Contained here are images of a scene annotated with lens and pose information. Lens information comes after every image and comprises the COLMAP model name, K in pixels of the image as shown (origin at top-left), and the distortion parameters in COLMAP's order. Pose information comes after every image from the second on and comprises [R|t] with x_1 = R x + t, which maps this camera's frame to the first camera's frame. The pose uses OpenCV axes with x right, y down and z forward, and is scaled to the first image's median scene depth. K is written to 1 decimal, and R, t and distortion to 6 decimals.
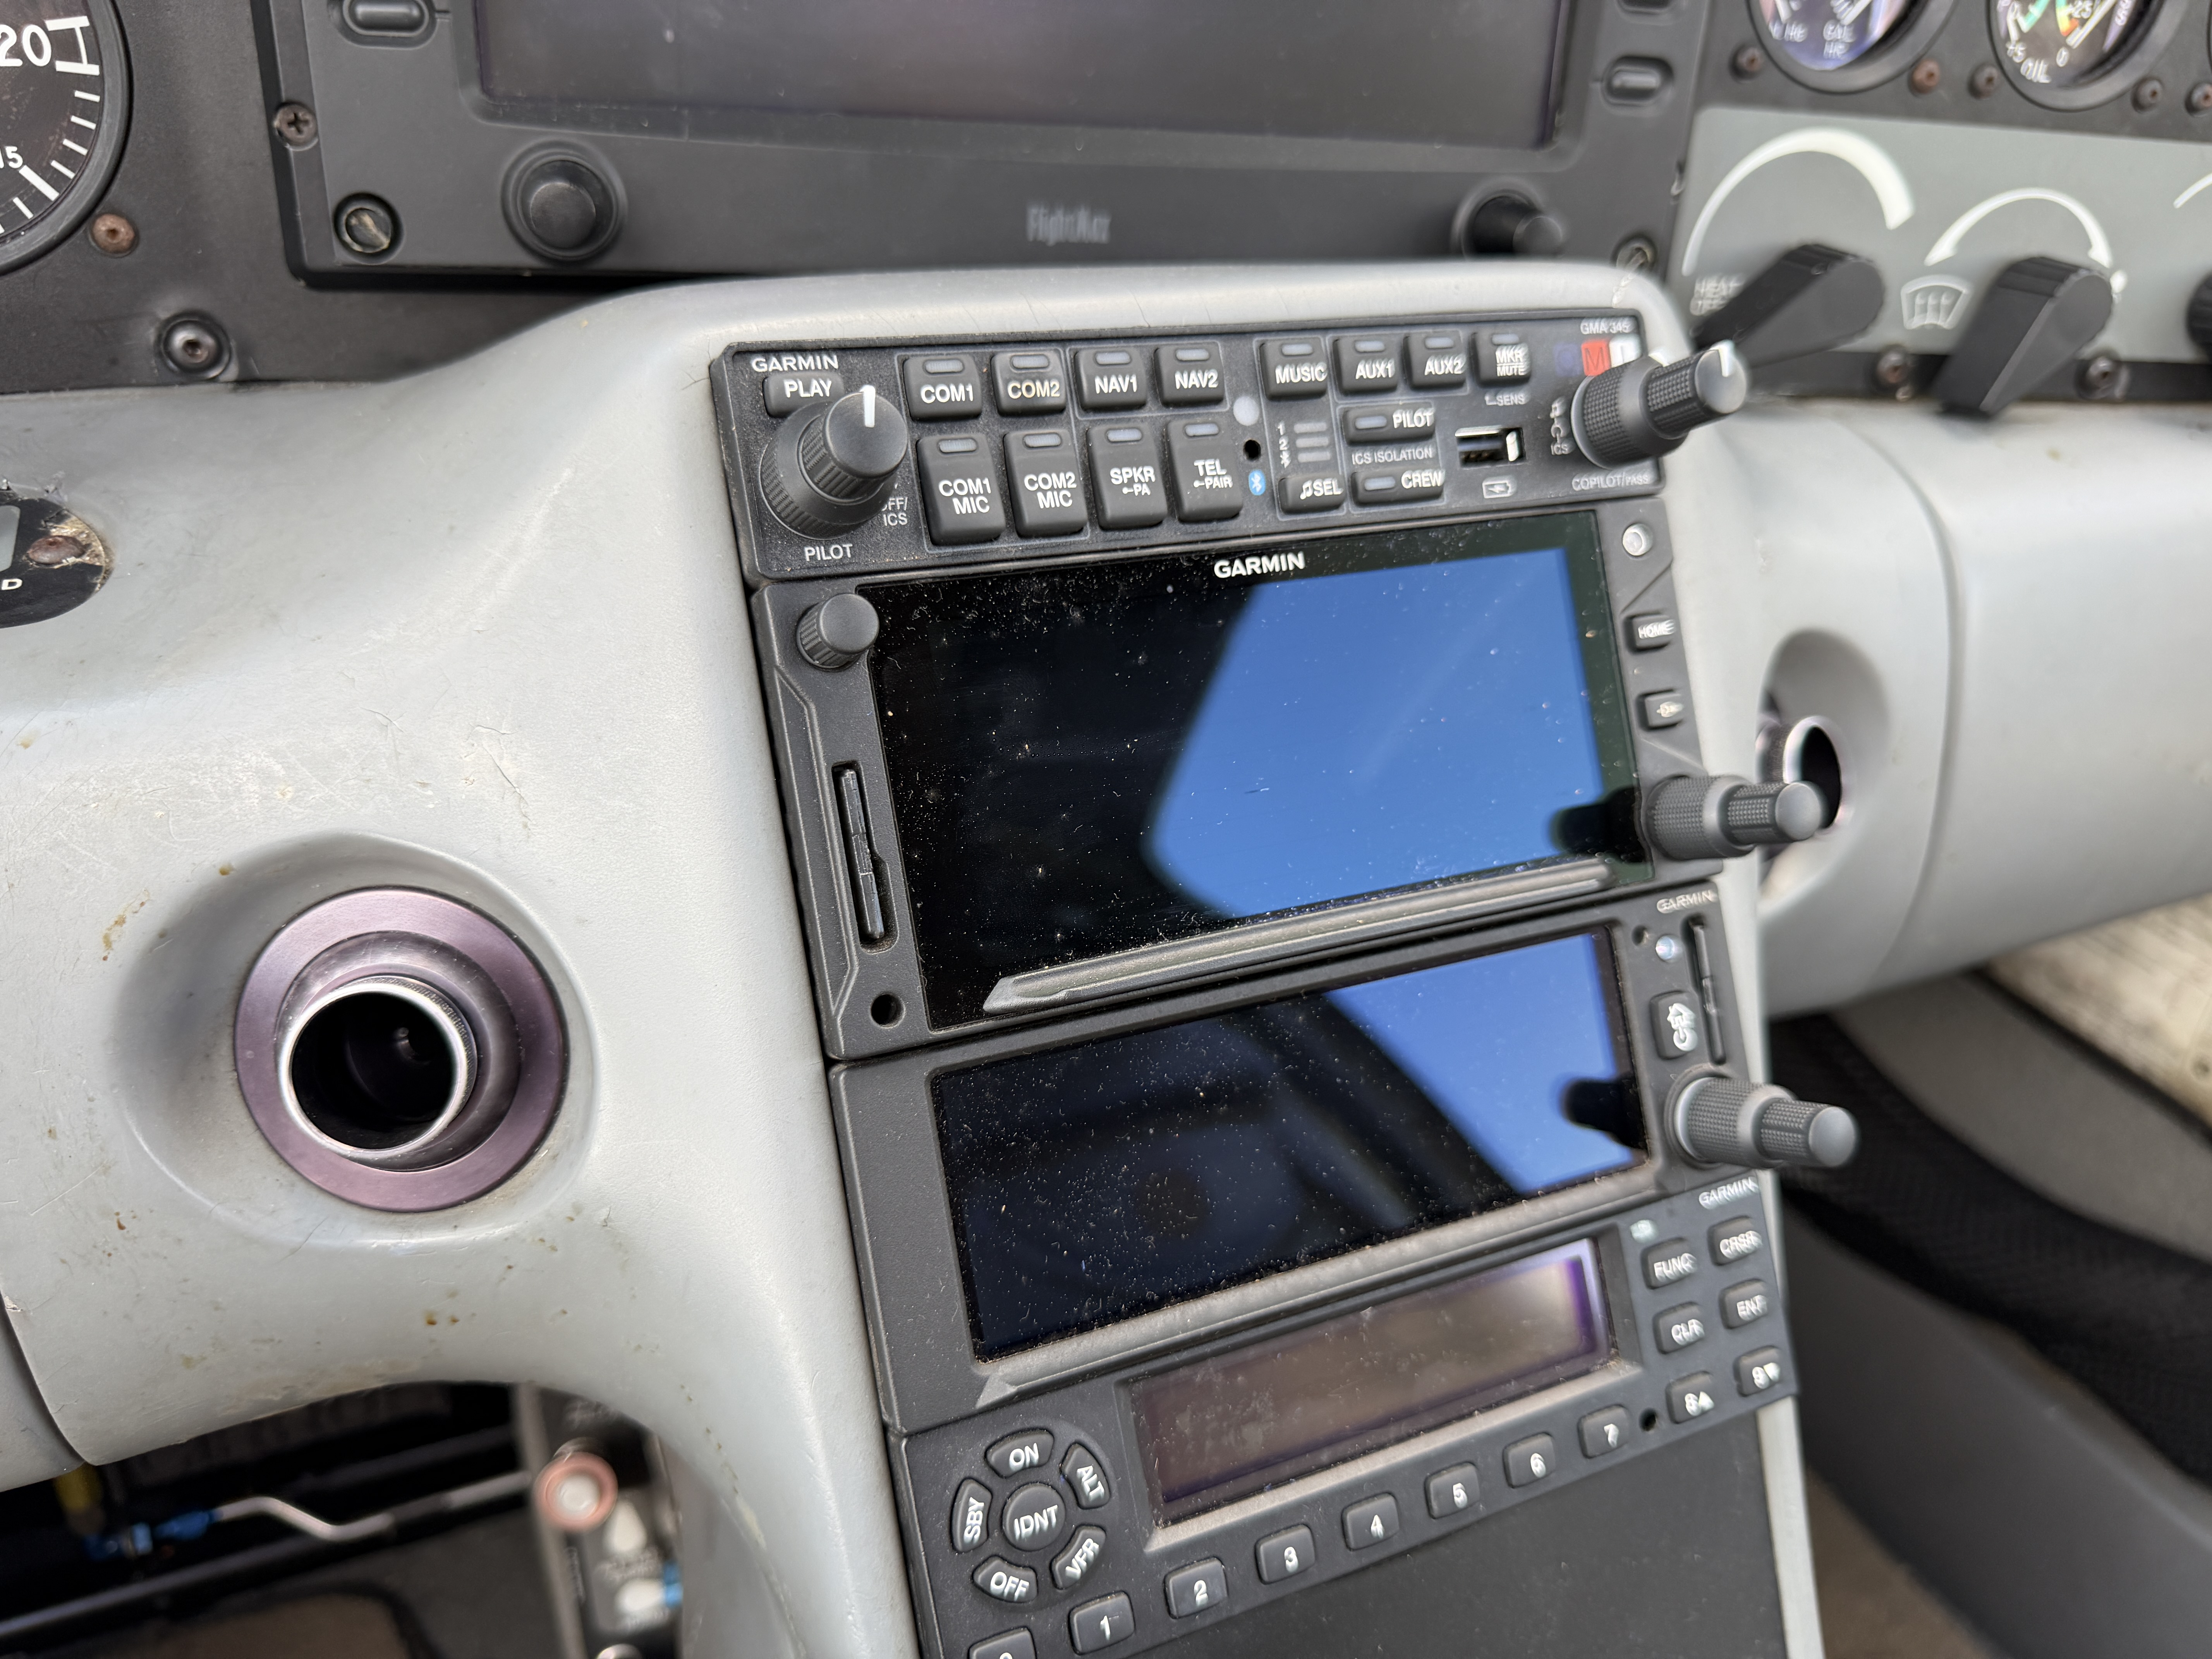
lens RADIAL K [[1623.3, 0, 1106.0], [0, 1623.3, 829.5], [0, 0, 1]] dist [0.000662, -0.035059]
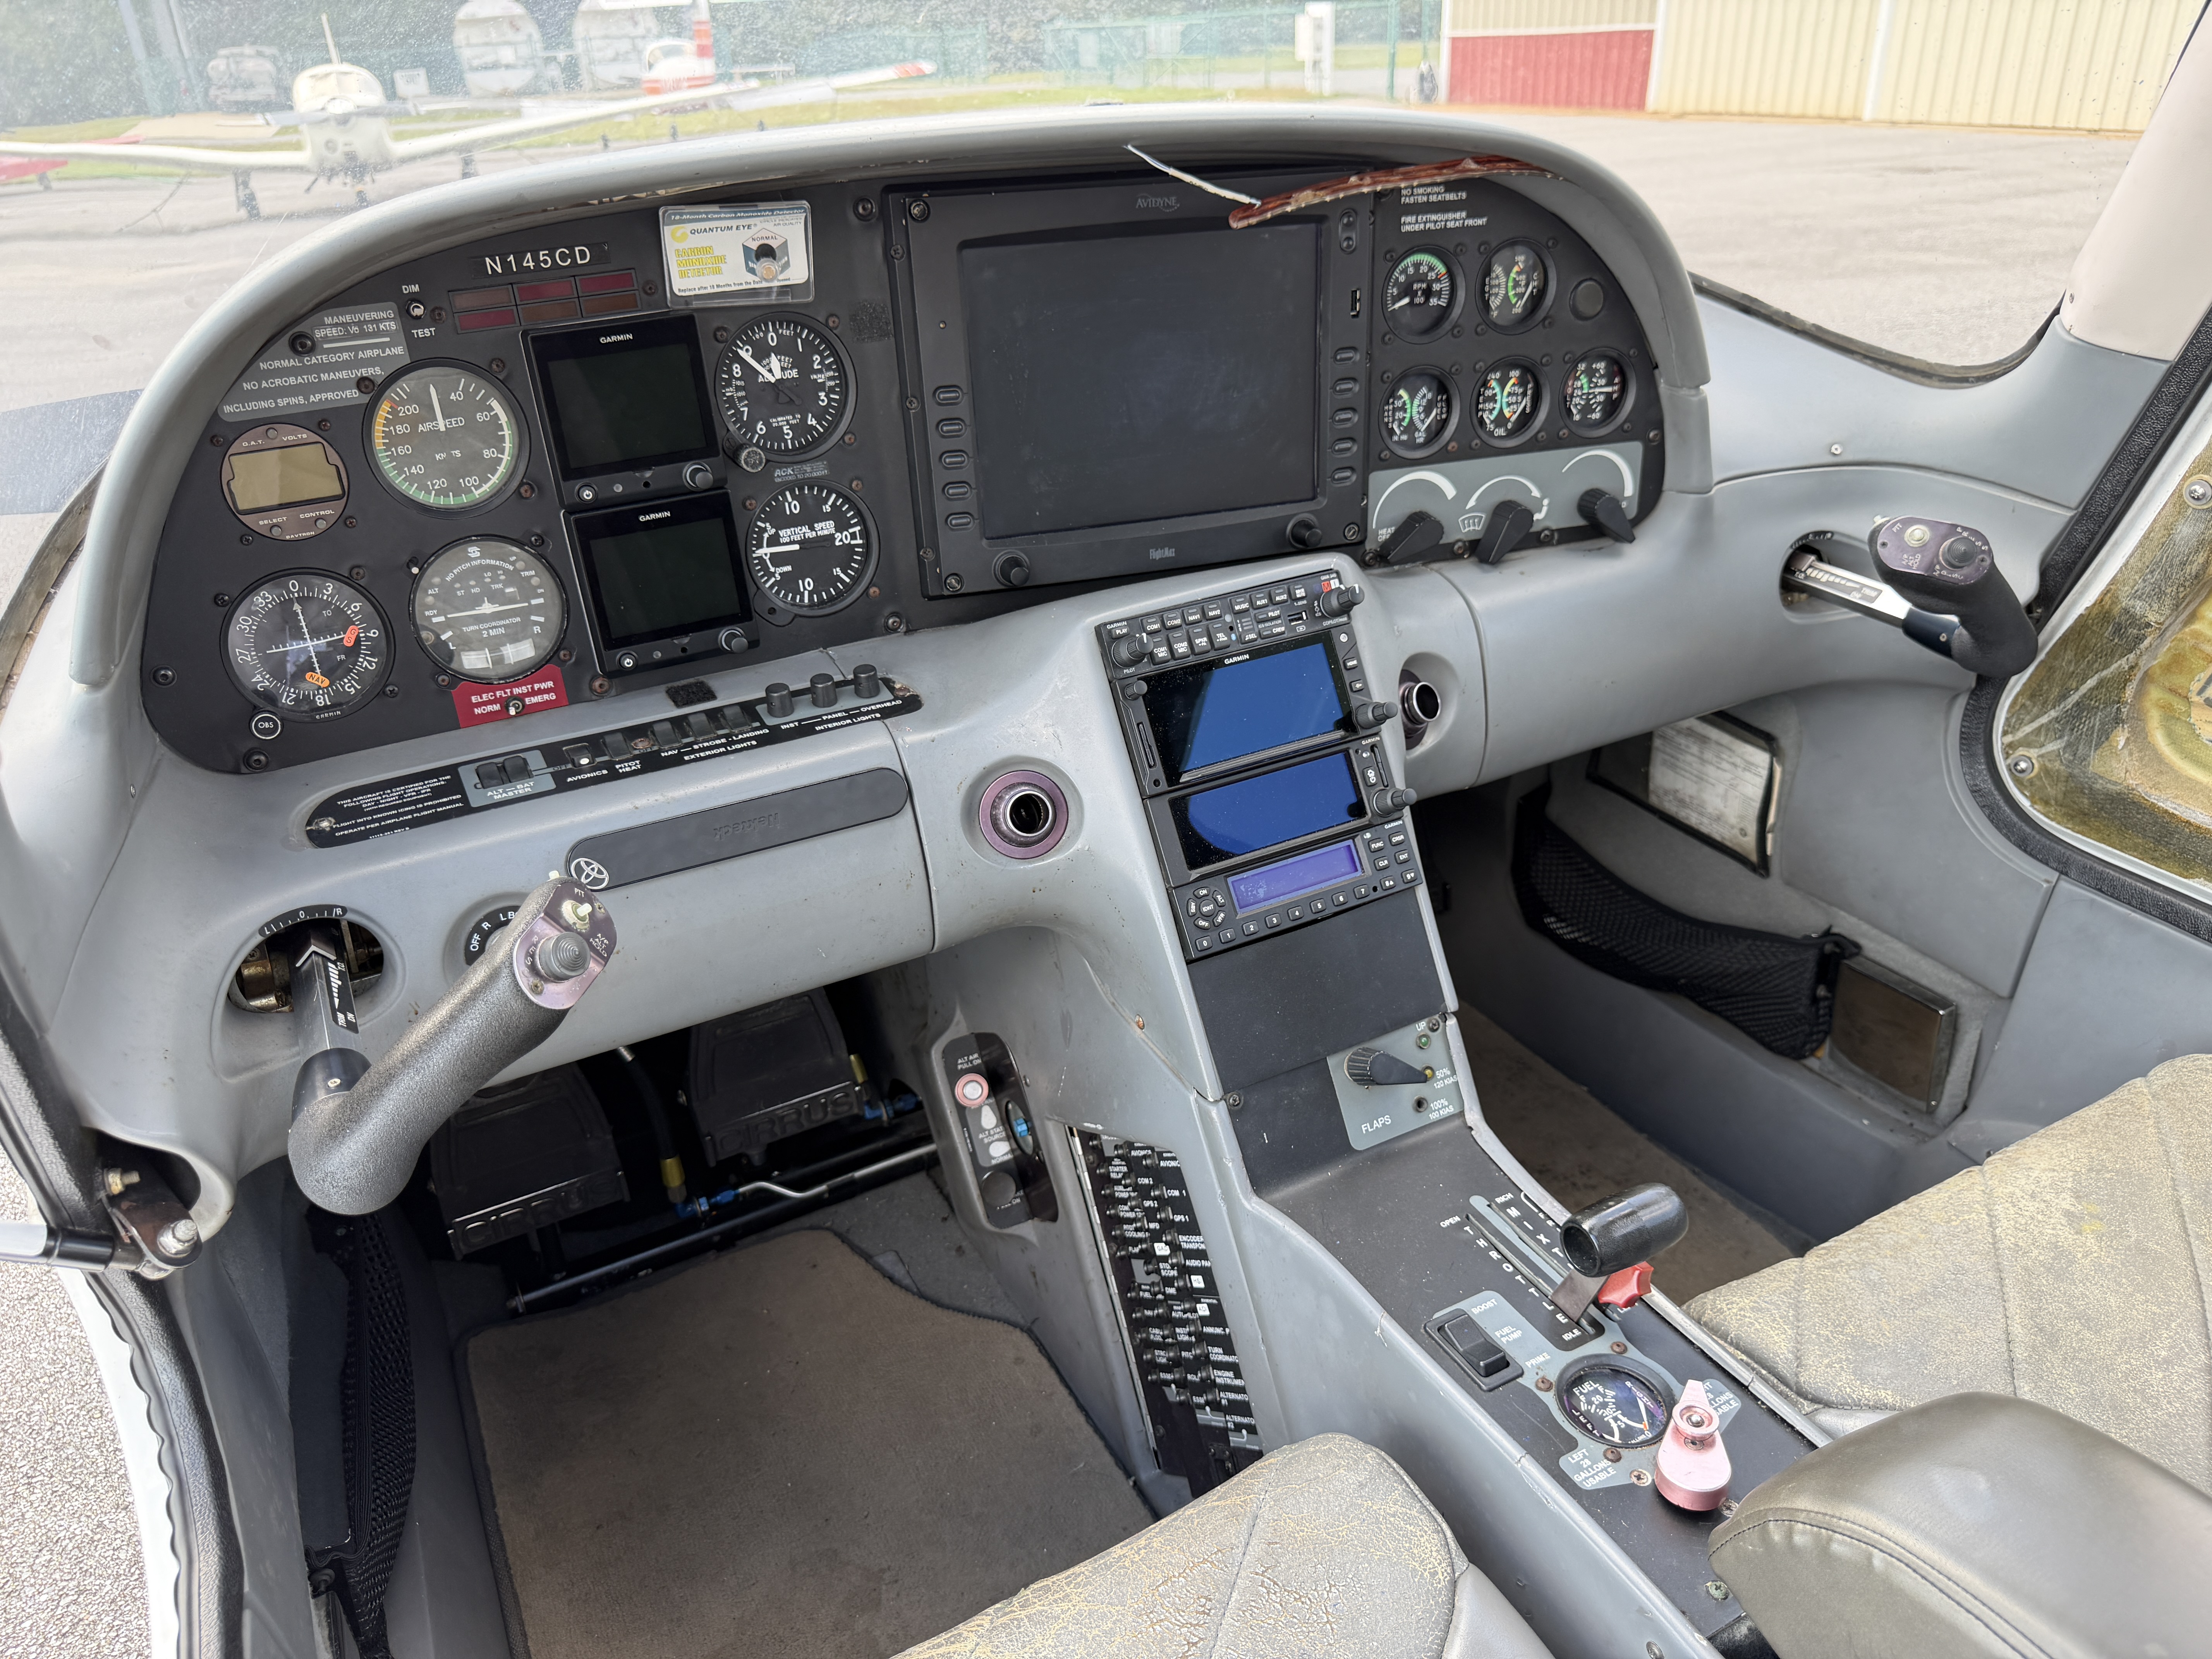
lens RADIAL K [[1573.1, 0, 1110.2], [0, 1573.1, 839.9], [0, 0, 1]] dist [0.143367, -0.287016]
pose [[0.993539, -0.113076, 0.009736, -0.249611], [0.113148, 0.993552, -0.007201, 0.218535], [-0.008859, 0.008256, 0.999927, -2.364295]]
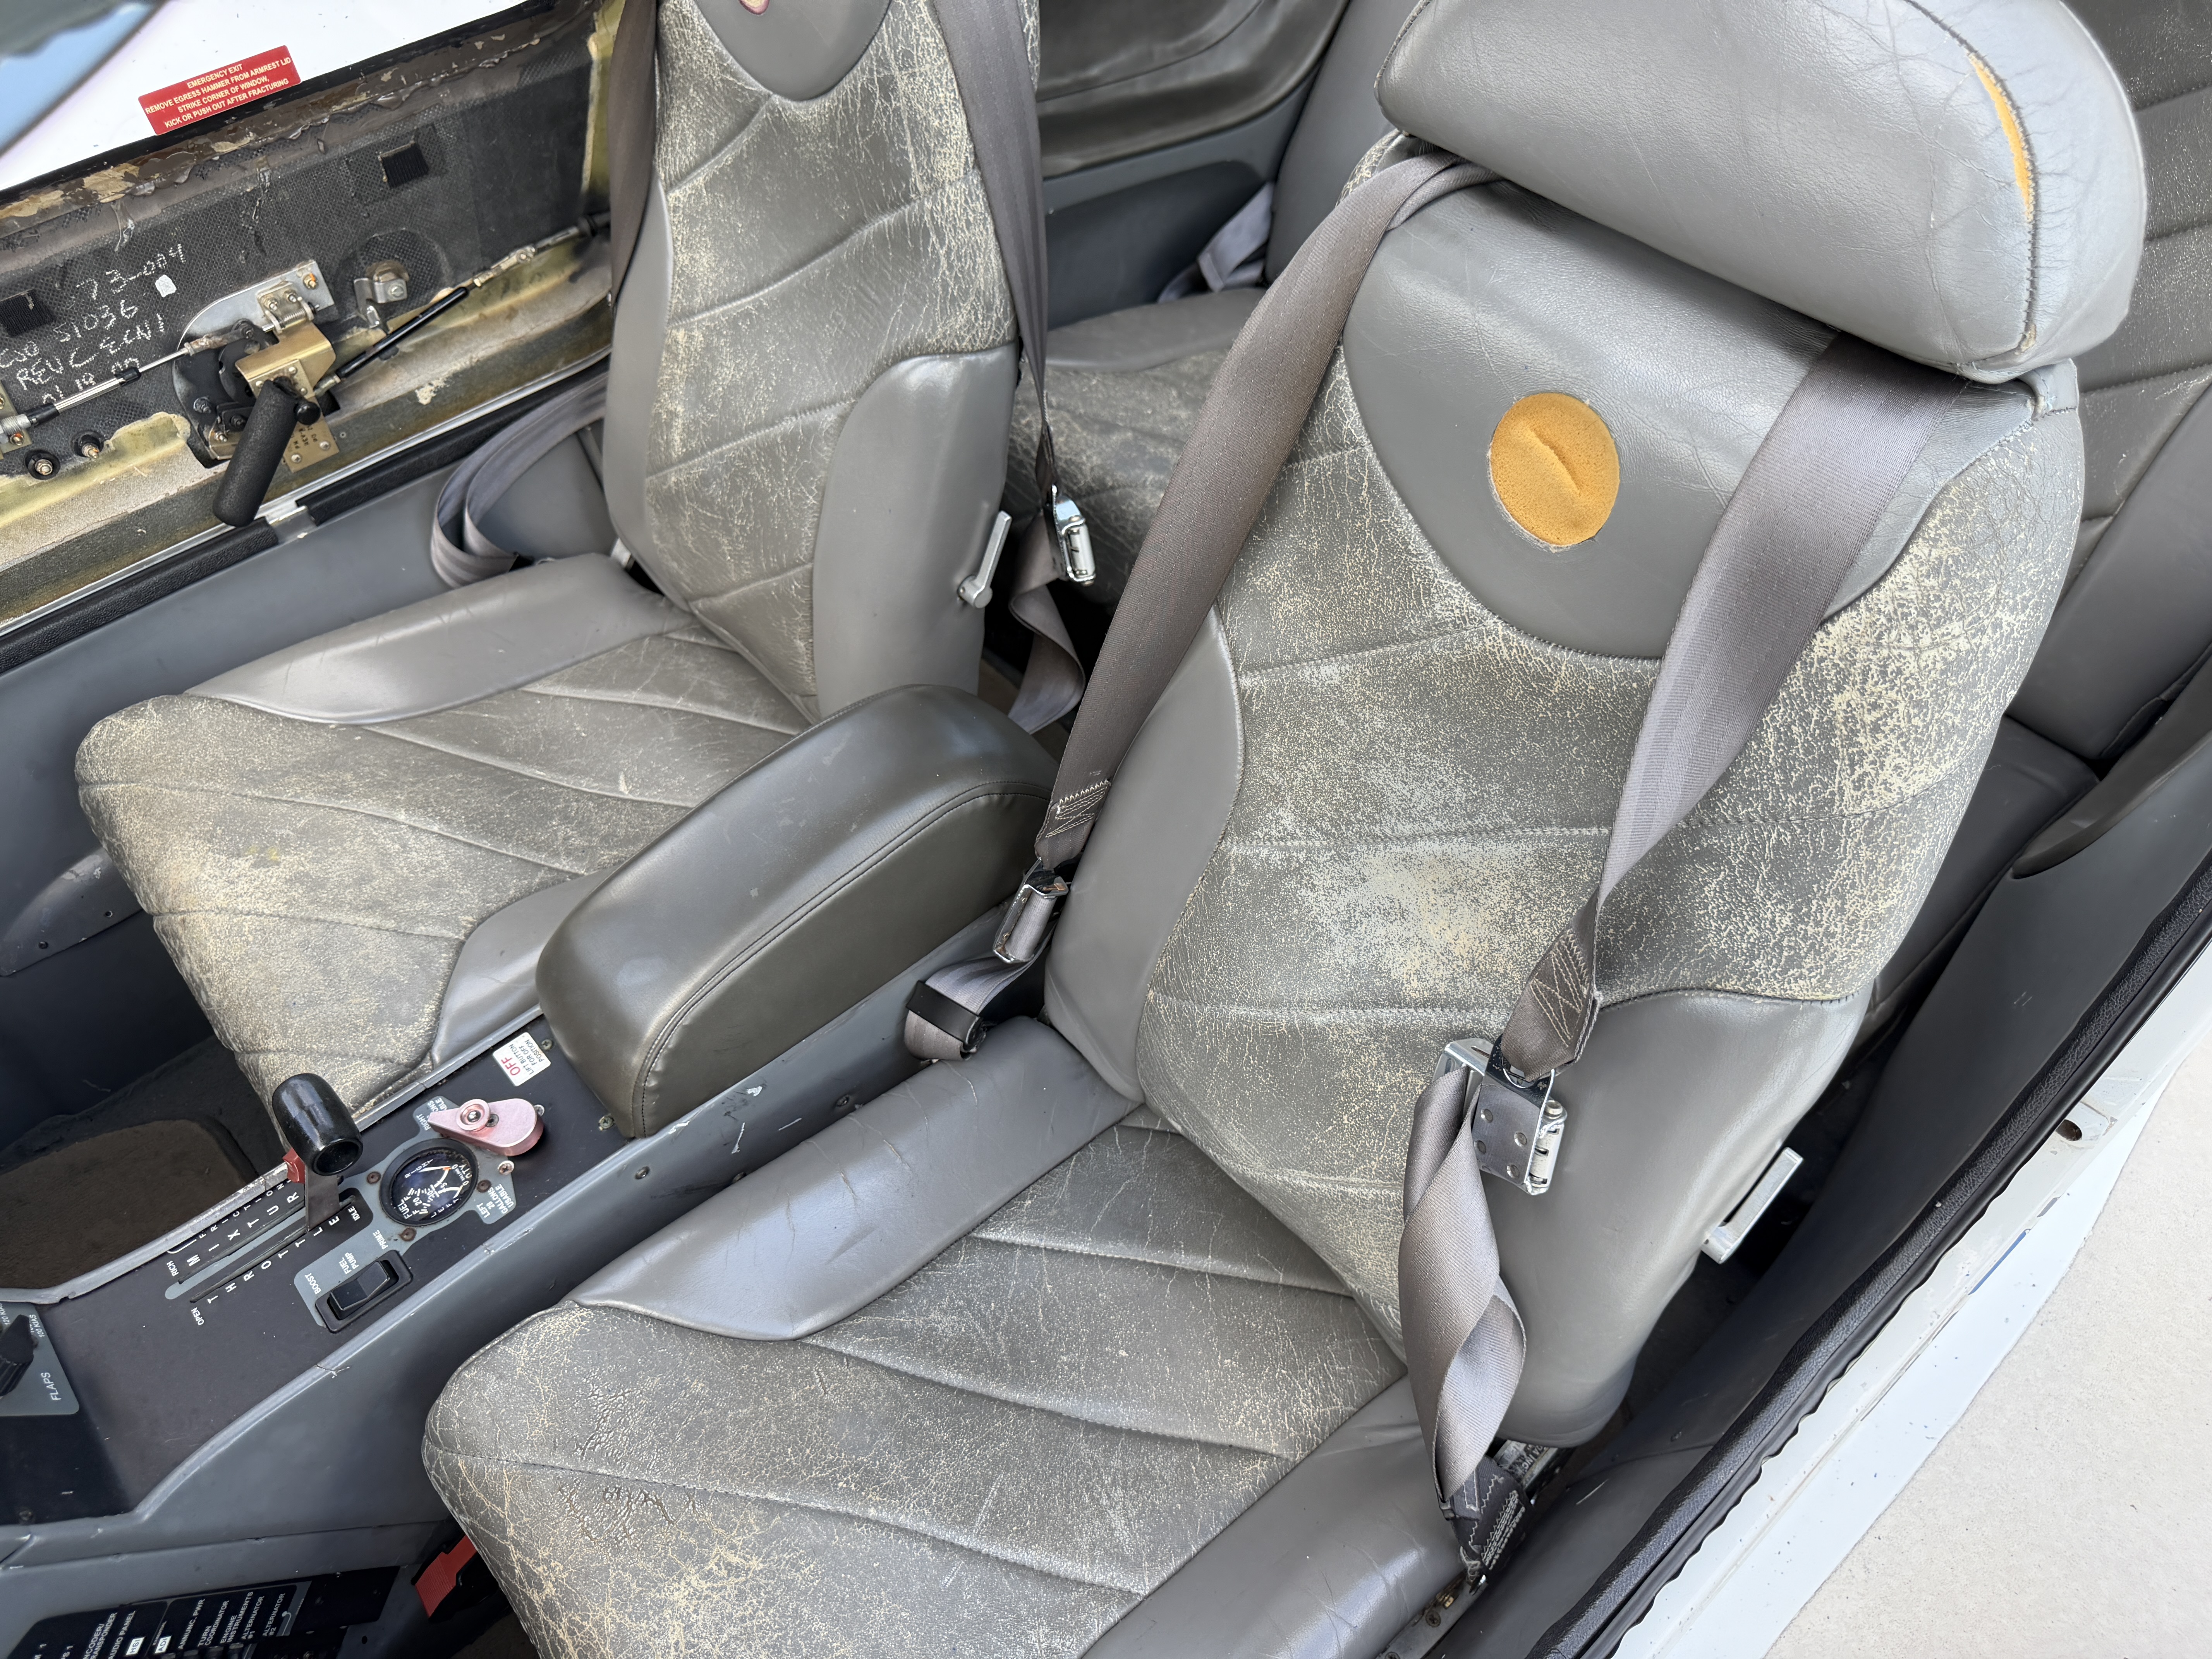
lens RADIAL K [[1587.5, 0, 1102.0], [0, 1587.5, 831.7], [0, 0, 1]] dist [-0.007193, -0.003866]
pose [[-0.287320, -0.774286, 0.563852, -1.208010], [0.468900, 0.399610, 0.787683, -1.034277], [-0.835213, 0.490707, 0.248247, -1.990408]]
